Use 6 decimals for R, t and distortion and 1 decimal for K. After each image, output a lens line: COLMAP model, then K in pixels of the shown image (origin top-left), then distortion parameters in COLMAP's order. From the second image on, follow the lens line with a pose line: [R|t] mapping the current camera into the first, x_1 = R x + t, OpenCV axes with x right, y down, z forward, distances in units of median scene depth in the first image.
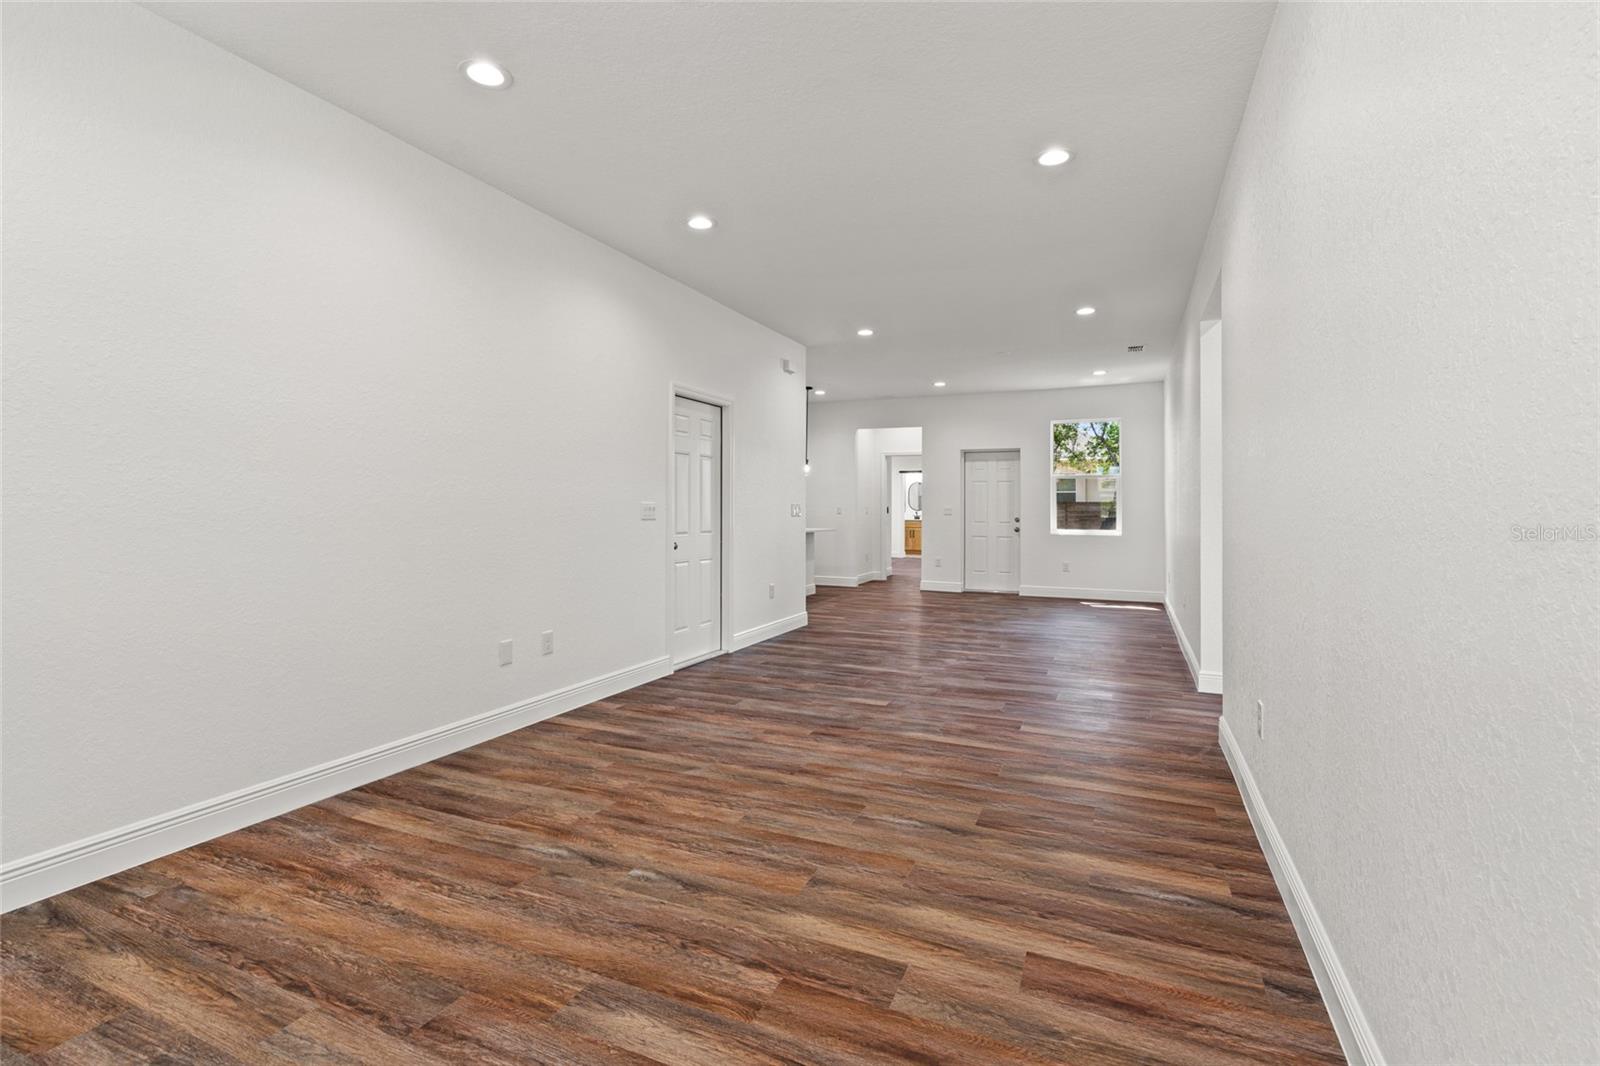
lens RADIAL K [[732.5, 0, 791.7], [0, 732.5, 505.9], [0, 0, 1]] dist [0.000678, 0.001119]
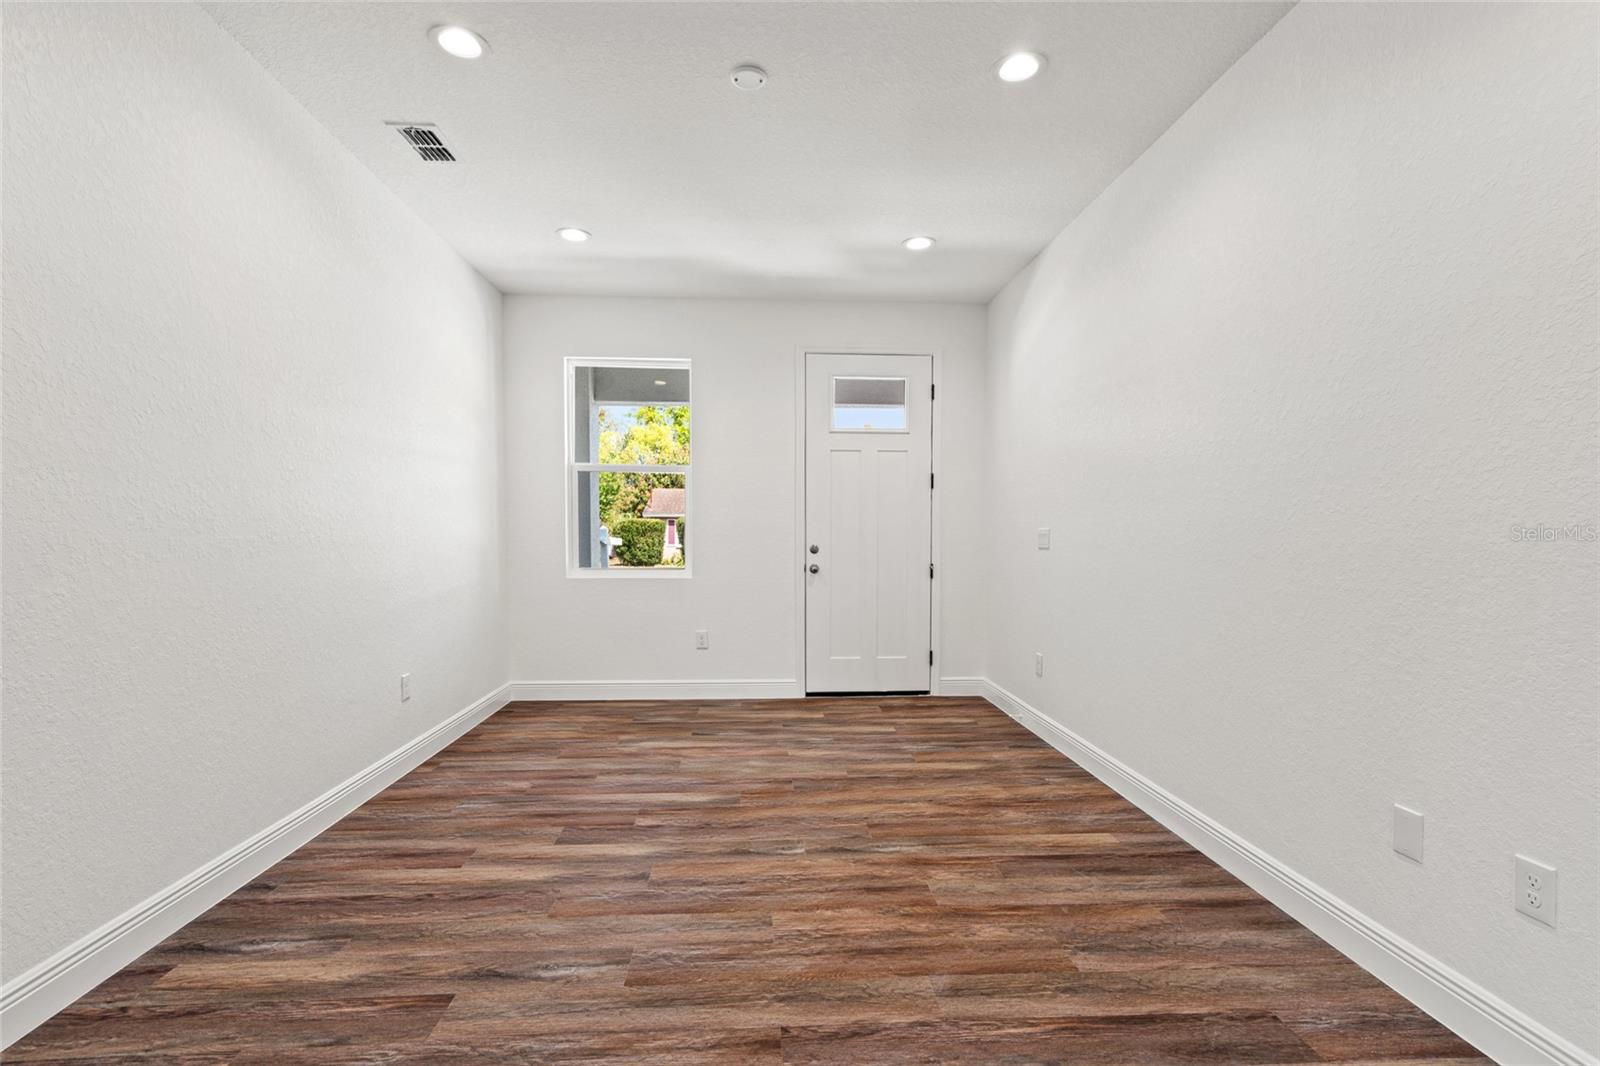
lens RADIAL K [[731.5, 0, 800.2], [0, 731.5, 559.4], [0, 0, 1]] dist [0.001802, 0.000847]
pose [[-0.880496, 0.008575, -0.473975, 0.274531], [-0.005754, 0.999569, 0.028774, 0.005640], [0.474018, 0.028063, -0.880068, 1.665076]]
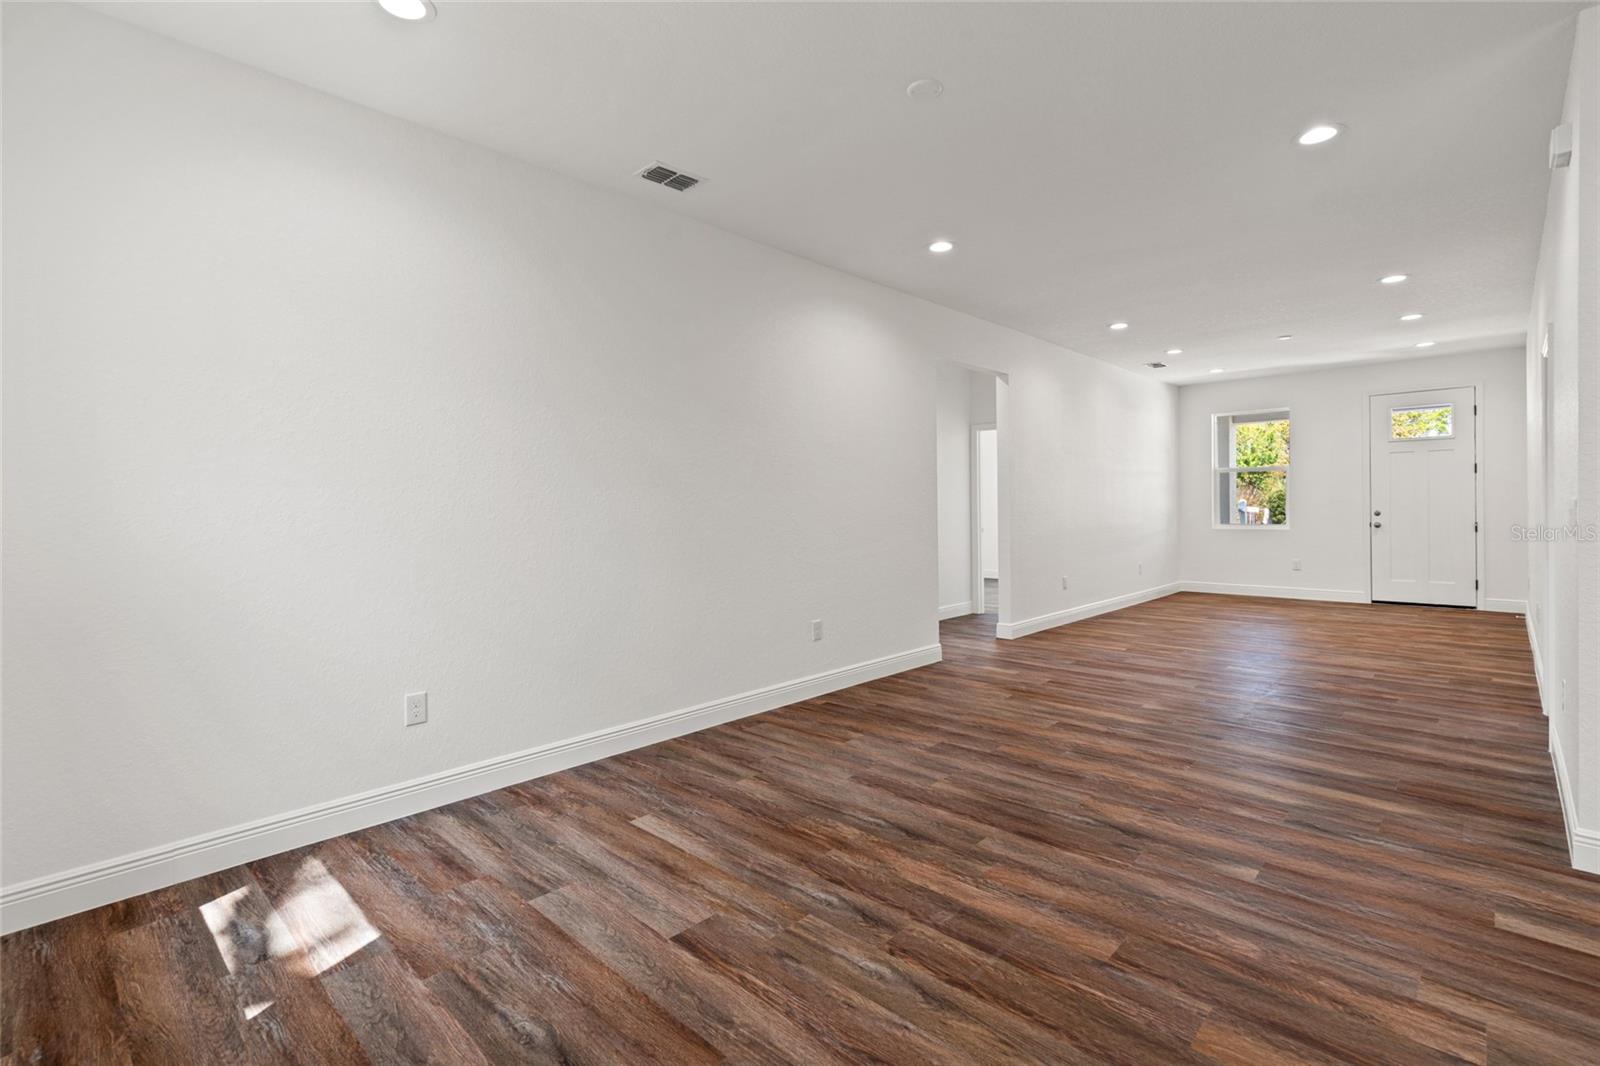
lens RADIAL K [[728.6, 0, 800.0], [0, 728.6, 533.0], [0, 0, 1]] dist [0.007030, 0.000404]
pose [[-0.943825, -0.001384, 0.330442, 0.623791], [0.009488, 0.999465, 0.031288, -0.002570], [-0.330309, 0.032666, -0.943307, 3.711932]]
